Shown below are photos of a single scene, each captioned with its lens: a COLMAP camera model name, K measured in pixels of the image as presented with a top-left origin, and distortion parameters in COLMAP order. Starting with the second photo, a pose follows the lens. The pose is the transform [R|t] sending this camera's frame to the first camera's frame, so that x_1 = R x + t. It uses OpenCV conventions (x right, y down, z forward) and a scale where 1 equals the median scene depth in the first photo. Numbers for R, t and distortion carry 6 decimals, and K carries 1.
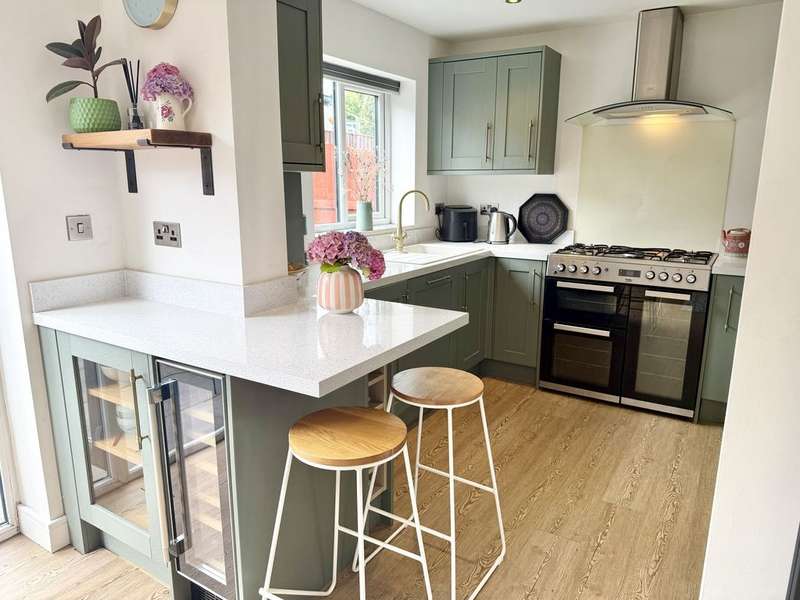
lens RADIAL K [[561.5, 0, 399.0], [0, 561.5, 306.7], [0, 0, 1]] dist [0.046856, -0.043309]
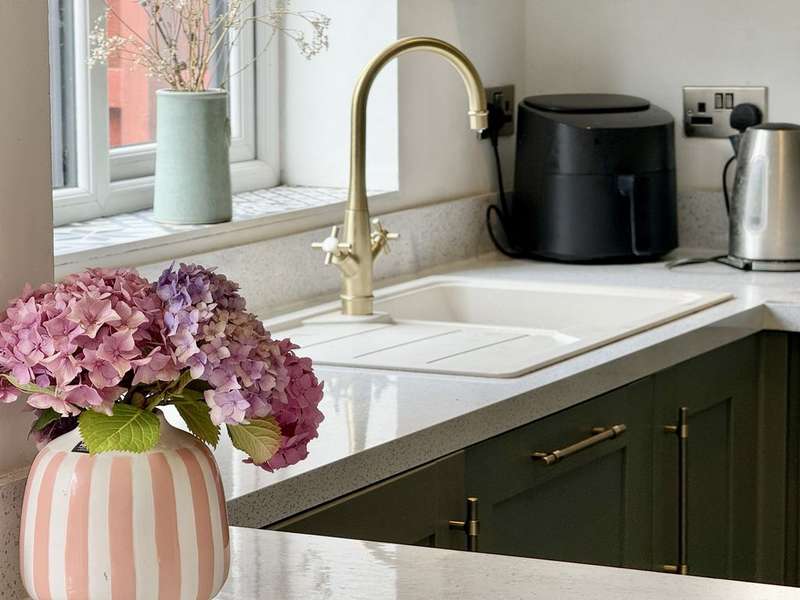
lens RADIAL K [[2851.2, 0, 401.4], [0, 2851.2, 300.1], [0, 0, 1]] dist [0.127679, 0.000000]
pose [[0.993557, -0.019069, 0.111716, -0.115034], [0.029072, 0.995643, -0.088604, -0.006652], [-0.109539, 0.091281, 0.989782, -0.105987]]
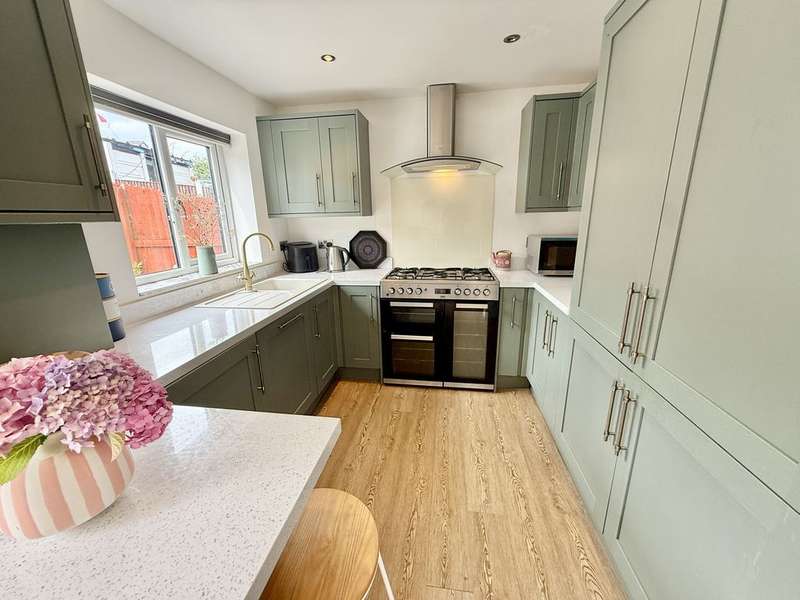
lens RADIAL K [[318.1, 0, 399.7], [0, 318.1, 300.3], [0, 0, 1]] dist [0.002033, -0.000030]
pose [[0.918150, -0.125573, 0.375809, 0.037262], [0.112301, 0.992032, 0.057111, -0.089032], [-0.379986, -0.010233, 0.924935, 0.350101]]
